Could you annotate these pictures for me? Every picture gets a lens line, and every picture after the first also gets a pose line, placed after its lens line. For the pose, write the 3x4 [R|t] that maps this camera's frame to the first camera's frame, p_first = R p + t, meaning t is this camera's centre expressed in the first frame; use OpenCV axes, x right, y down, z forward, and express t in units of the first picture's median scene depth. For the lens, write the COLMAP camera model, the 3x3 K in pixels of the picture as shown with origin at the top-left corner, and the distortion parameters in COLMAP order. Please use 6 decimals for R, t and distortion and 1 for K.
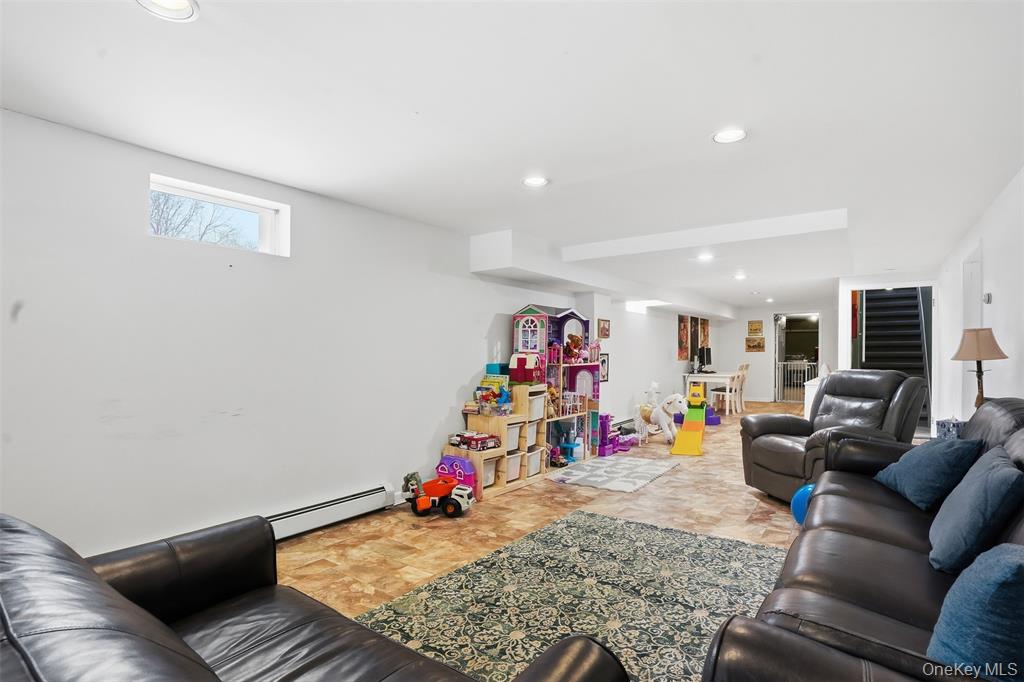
lens RADIAL K [[513.9, 0, 511.8], [0, 513.9, 344.8], [0, 0, 1]] dist [-0.063060, 0.018132]
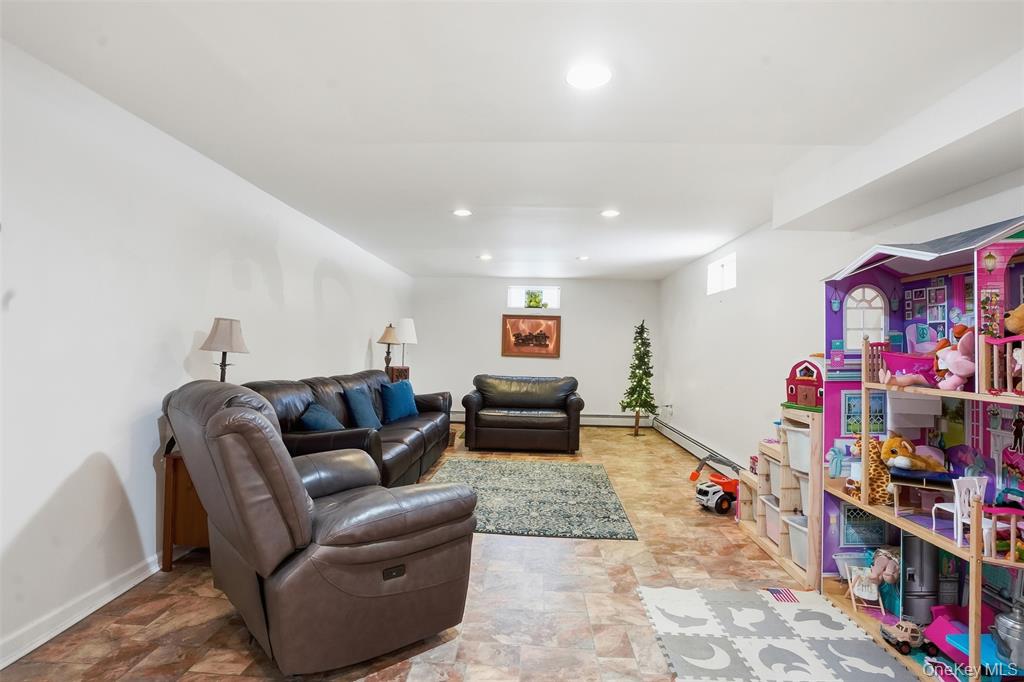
lens RADIAL K [[513.9, 0, 511.4], [0, 513.9, 340.7], [0, 0, 1]] dist [-0.063060, 0.018132]
pose [[-0.837963, -0.021649, -0.545297, 0.800173], [-0.008040, 0.999594, -0.027329, 0.024879], [0.545668, -0.018517, -0.837797, 1.663666]]
